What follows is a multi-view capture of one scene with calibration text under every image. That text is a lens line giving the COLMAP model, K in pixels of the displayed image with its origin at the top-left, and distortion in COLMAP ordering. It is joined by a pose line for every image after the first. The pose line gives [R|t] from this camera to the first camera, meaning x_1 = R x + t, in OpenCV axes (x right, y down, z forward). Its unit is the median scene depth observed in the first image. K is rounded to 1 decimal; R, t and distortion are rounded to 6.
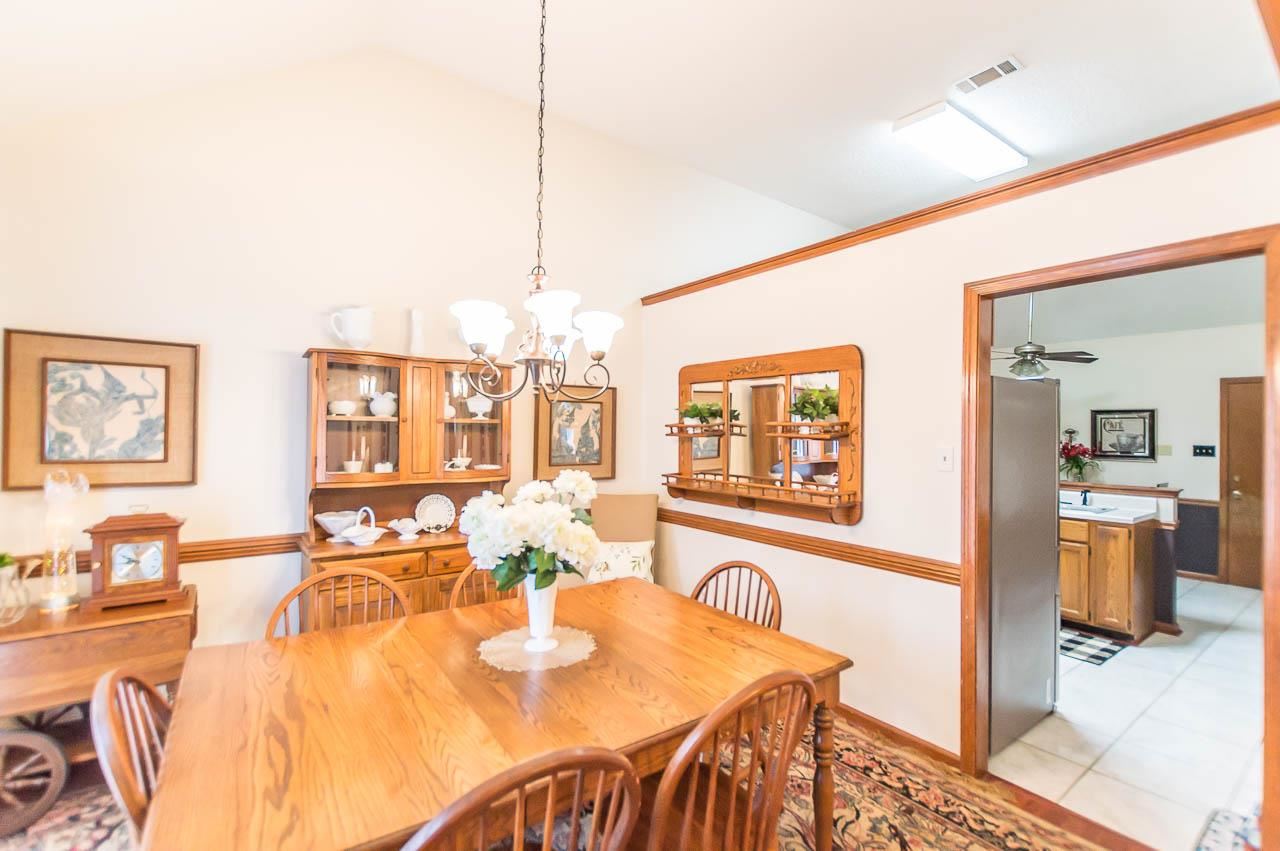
lens RADIAL K [[559.4, 0, 644.9], [0, 559.4, 426.0], [0, 0, 1]] dist [0.004163, -0.000497]
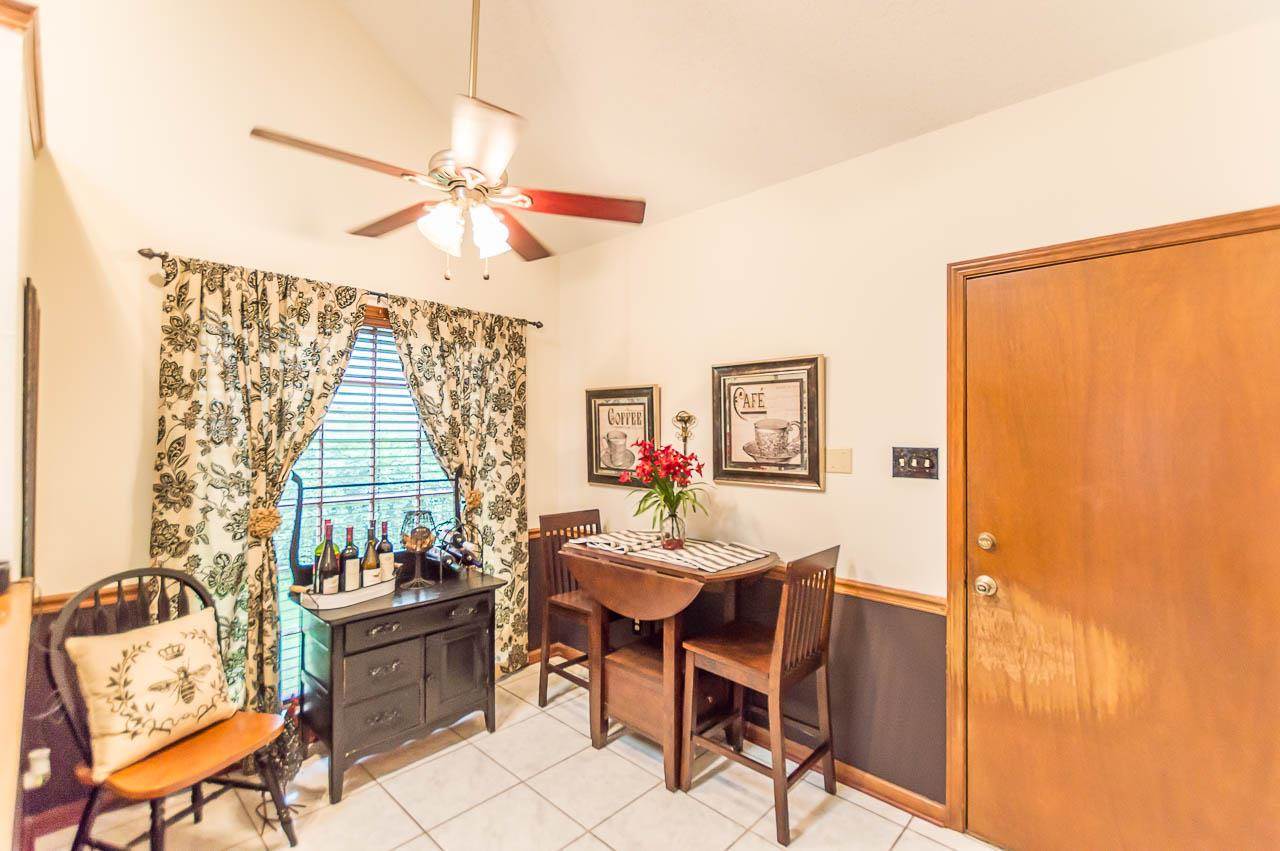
lens RADIAL K [[559.4, 0, 644.9], [0, 559.4, 426.0], [0, 0, 1]] dist [0.004163, -0.000497]
pose [[0.984363, -0.005928, 0.176053, 0.749163], [0.006353, 0.999978, -0.001852, 0.019523], [-0.176038, 0.002941, 0.984379, 0.661713]]
